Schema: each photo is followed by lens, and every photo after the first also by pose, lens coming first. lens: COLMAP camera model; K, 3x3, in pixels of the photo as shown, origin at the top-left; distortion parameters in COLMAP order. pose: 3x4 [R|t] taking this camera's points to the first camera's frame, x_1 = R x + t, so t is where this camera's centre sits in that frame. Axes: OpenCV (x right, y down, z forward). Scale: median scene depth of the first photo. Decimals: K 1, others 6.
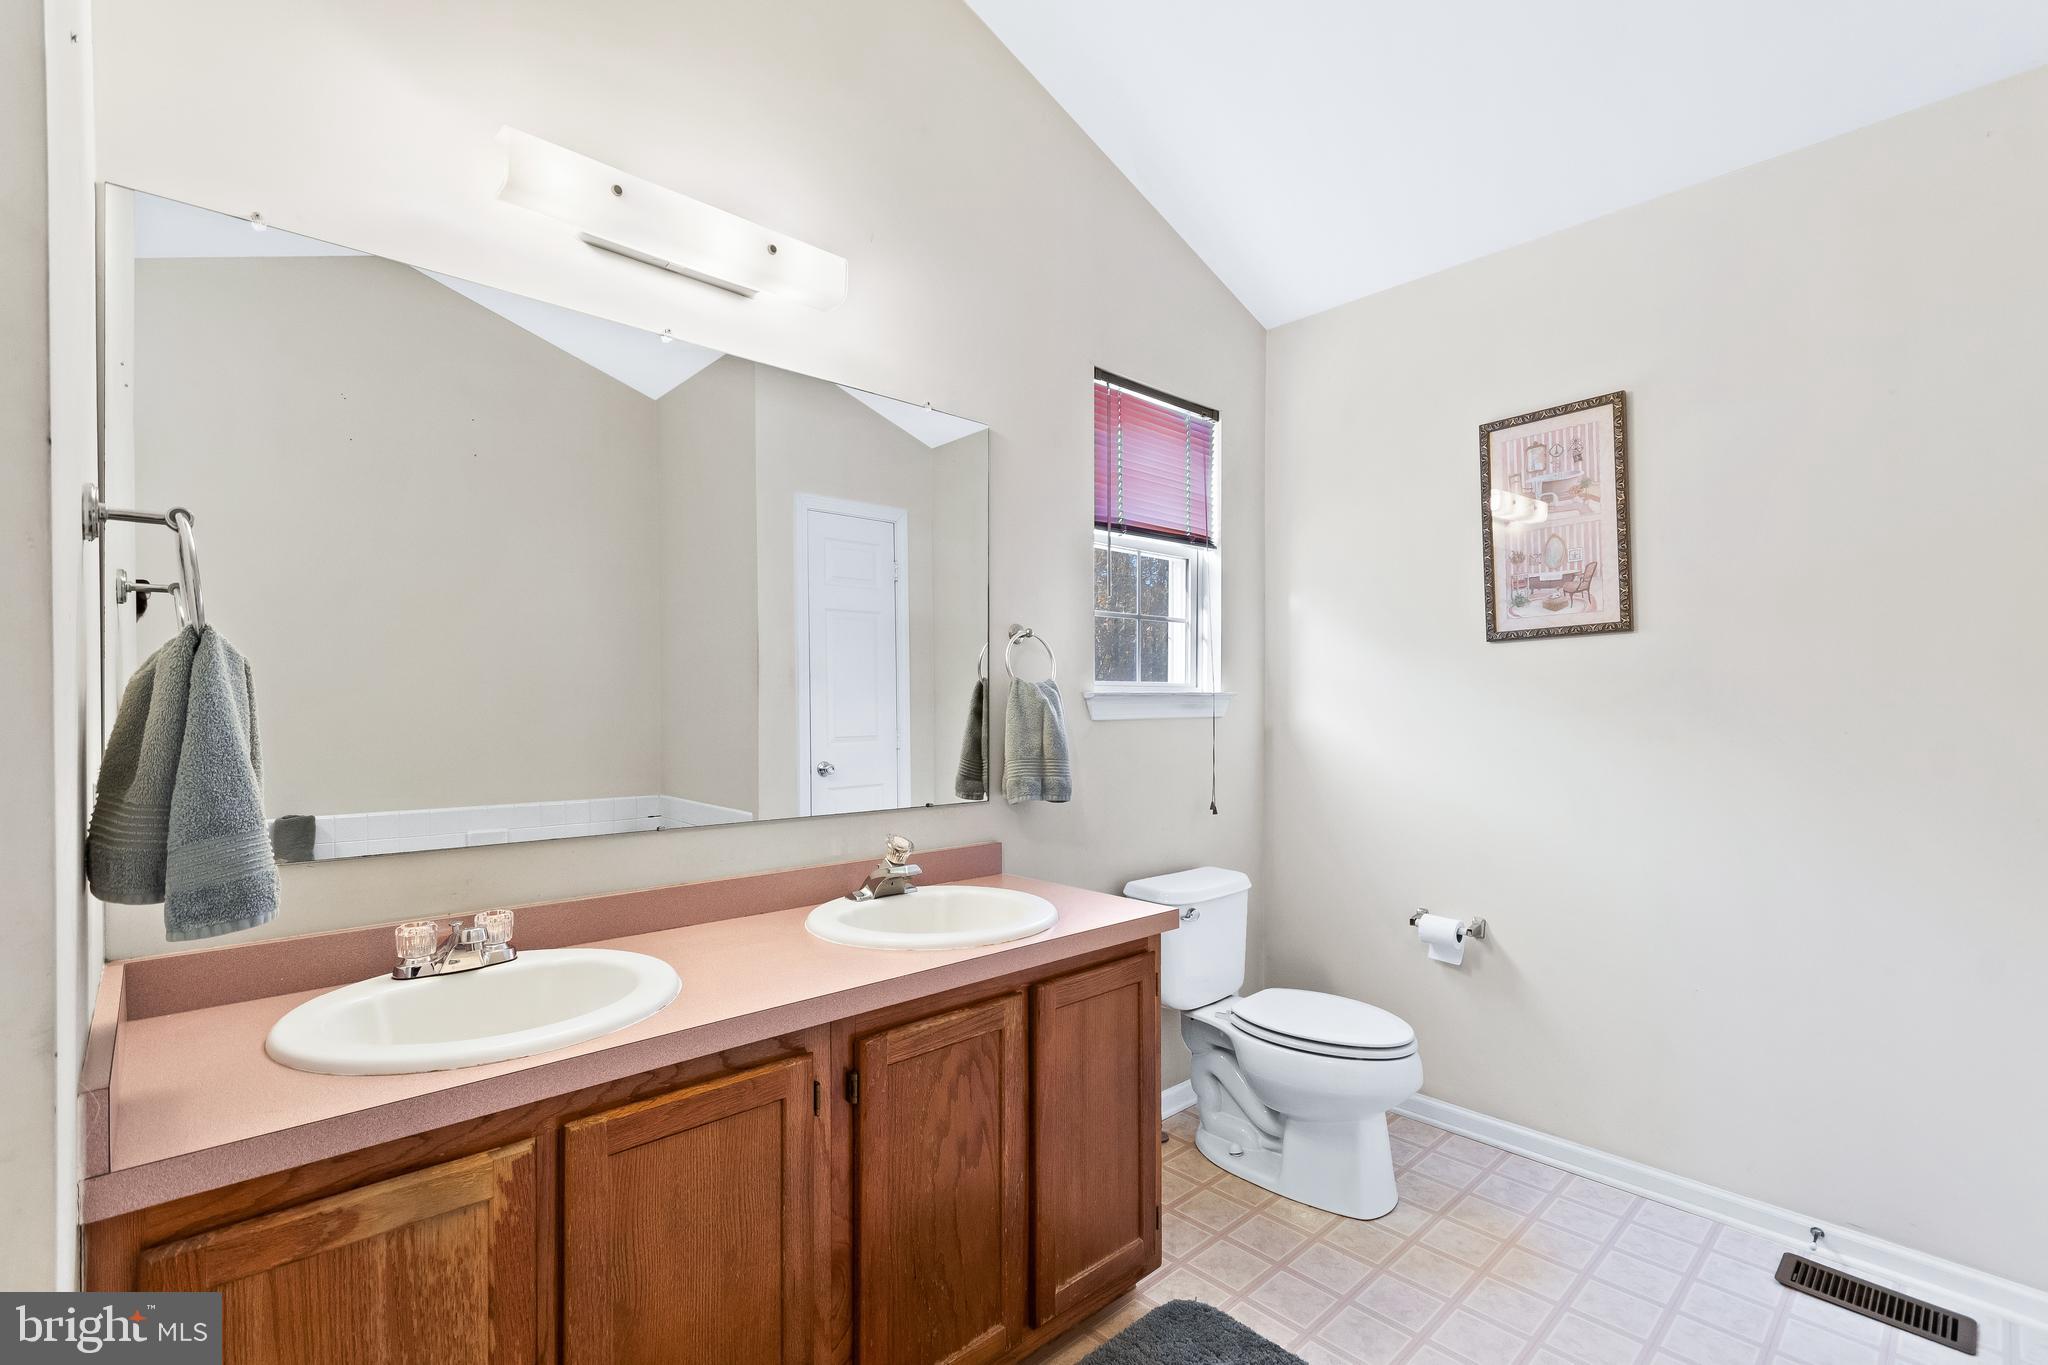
lens RADIAL K [[907.9, 0, 1035.7], [0, 907.9, 712.1], [0, 0, 1]] dist [0.005444, 0.000268]
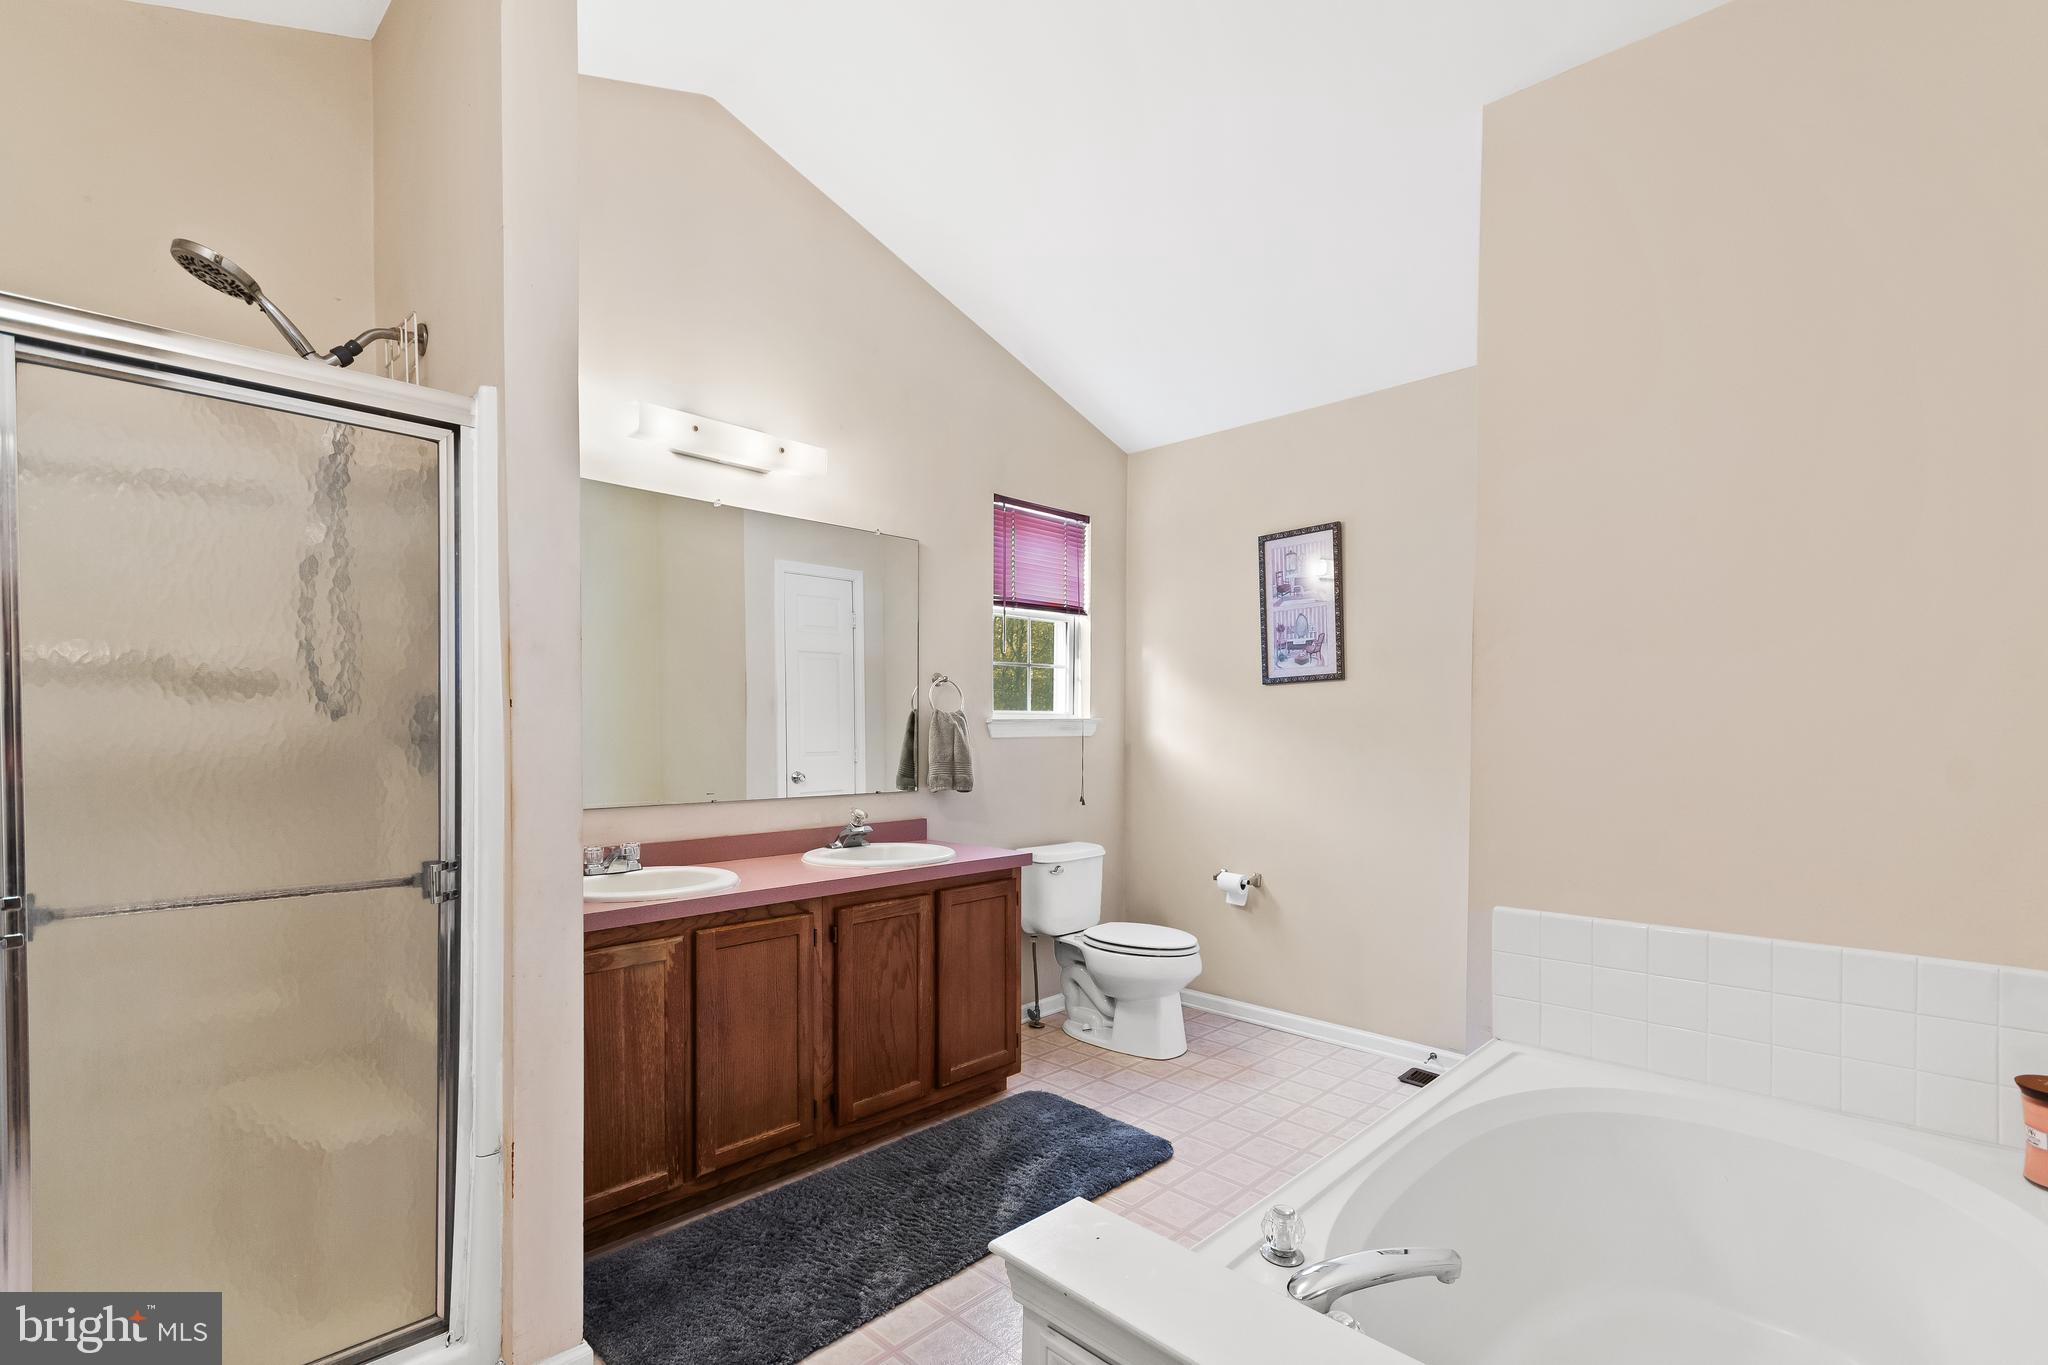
lens RADIAL K [[901.8, 0, 1031.9], [0, 901.8, 739.8], [0, 0, 1]] dist [-0.003975, 0.000015]
pose [[0.998951, 0.001571, 0.045767, 0.067171], [-0.001816, 0.999984, 0.005309, 0.004664], [-0.045758, -0.005387, 0.998938, -0.491711]]
